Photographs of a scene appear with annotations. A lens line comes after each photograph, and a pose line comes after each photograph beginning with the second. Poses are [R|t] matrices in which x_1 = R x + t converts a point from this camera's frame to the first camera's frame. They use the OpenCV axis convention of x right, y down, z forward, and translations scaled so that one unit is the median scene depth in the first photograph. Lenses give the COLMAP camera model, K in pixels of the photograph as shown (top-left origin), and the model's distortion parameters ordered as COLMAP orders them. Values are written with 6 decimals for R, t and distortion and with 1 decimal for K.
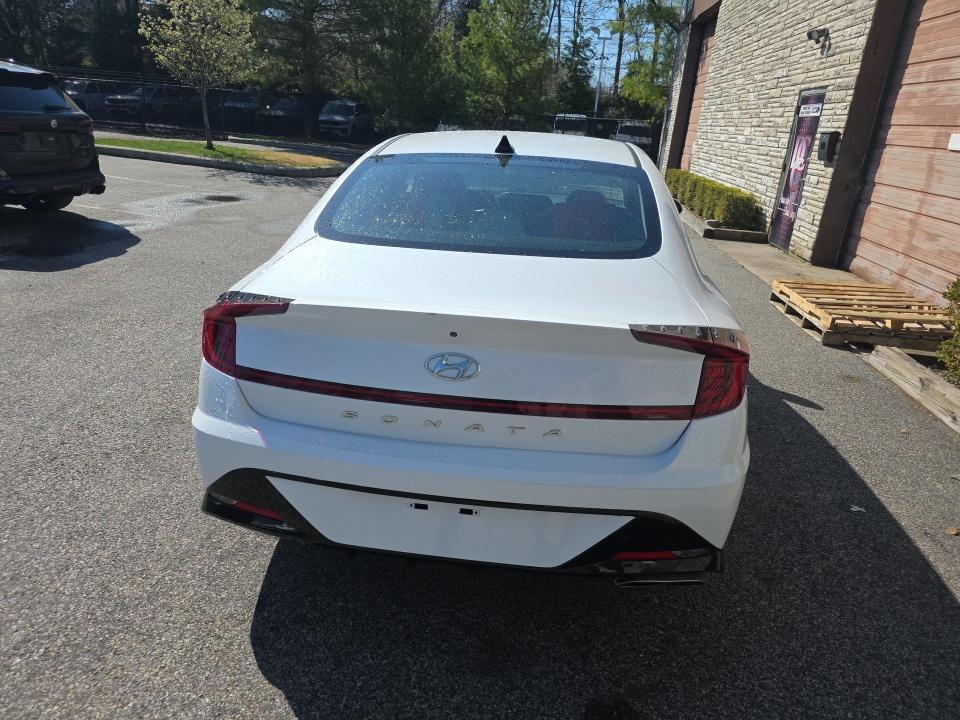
lens RADIAL K [[636.0, 0, 478.2], [0, 636.0, 356.0], [0, 0, 1]] dist [0.053986, -0.047903]
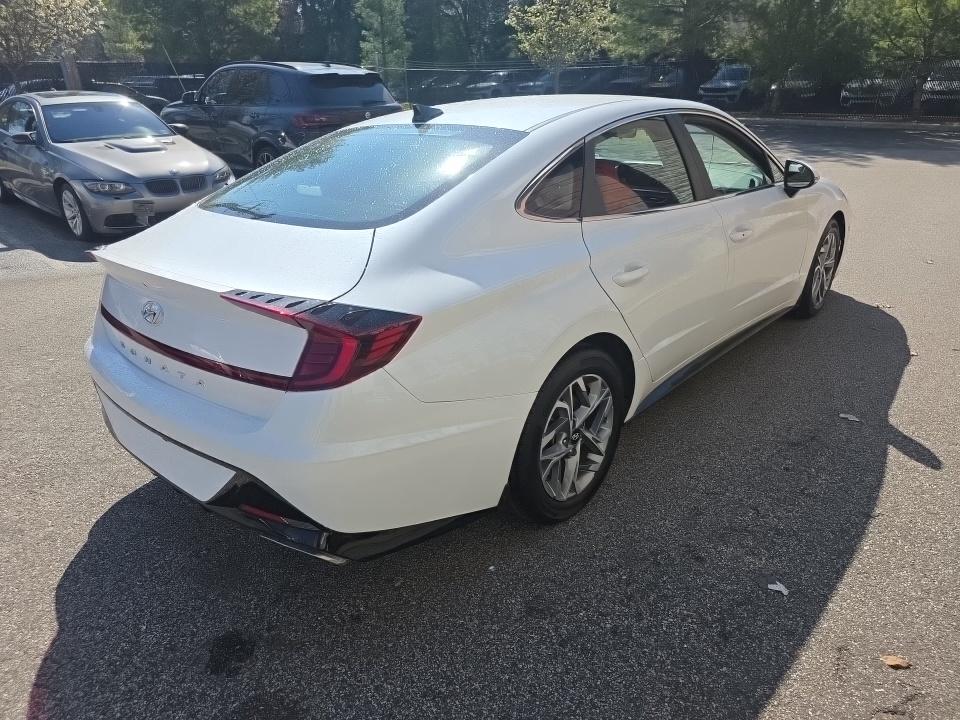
lens RADIAL K [[645.5, 0, 480.0], [0, 645.5, 360.0], [0, 0, 1]] dist [0.049535, -0.040907]
pose [[0.831912, 0.143377, -0.536065, 0.262422], [-0.122138, 0.989664, 0.075153, -0.014842], [0.541299, 0.002953, 0.840825, 0.070429]]
